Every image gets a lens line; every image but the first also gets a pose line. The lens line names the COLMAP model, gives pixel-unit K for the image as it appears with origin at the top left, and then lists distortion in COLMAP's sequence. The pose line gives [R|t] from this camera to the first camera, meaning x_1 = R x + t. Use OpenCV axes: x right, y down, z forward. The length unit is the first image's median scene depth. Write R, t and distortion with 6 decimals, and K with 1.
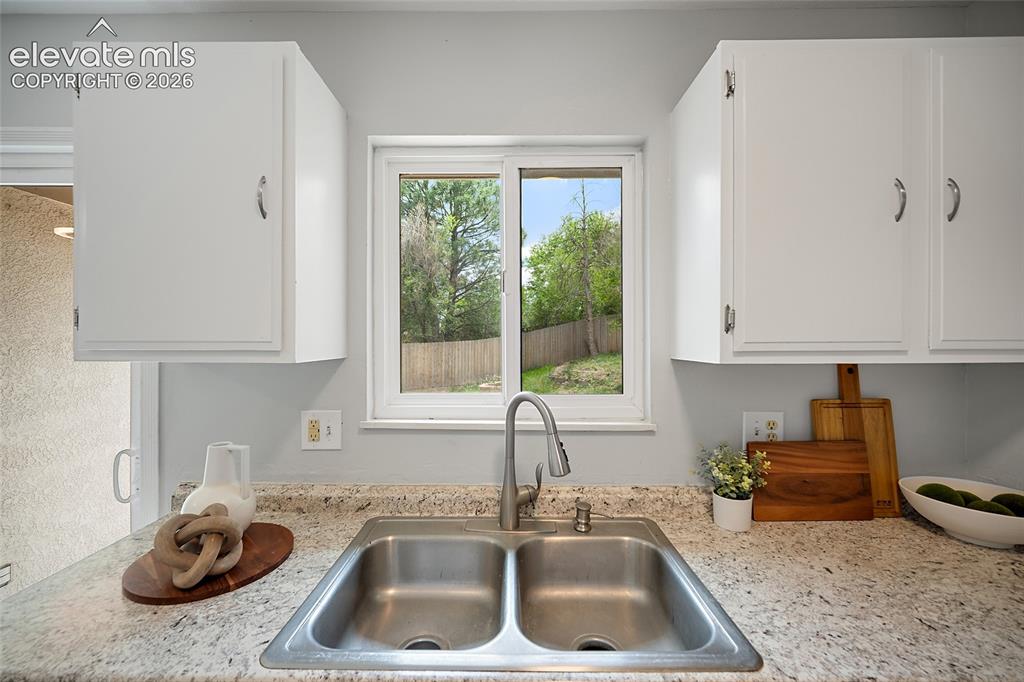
lens RADIAL K [[402.1, 0, 511.0], [0, 402.1, 343.6], [0, 0, 1]] dist [-0.002012, 0.000307]
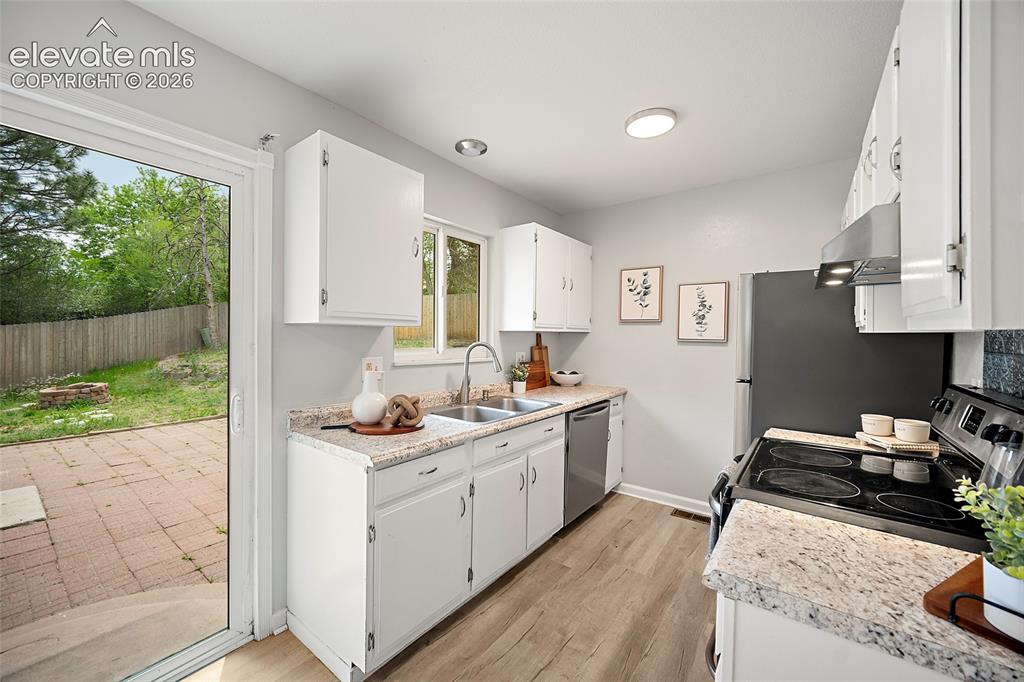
lens RADIAL K [[402.1, 0, 504.8], [0, 402.1, 339.5], [0, 0, 1]] dist [-0.002012, 0.000307]
pose [[0.596441, 0.001319, 0.802656, -1.532677], [-0.006646, 0.999972, 0.003296, 0.082123], [-0.802630, -0.007301, 0.596433, -0.474348]]
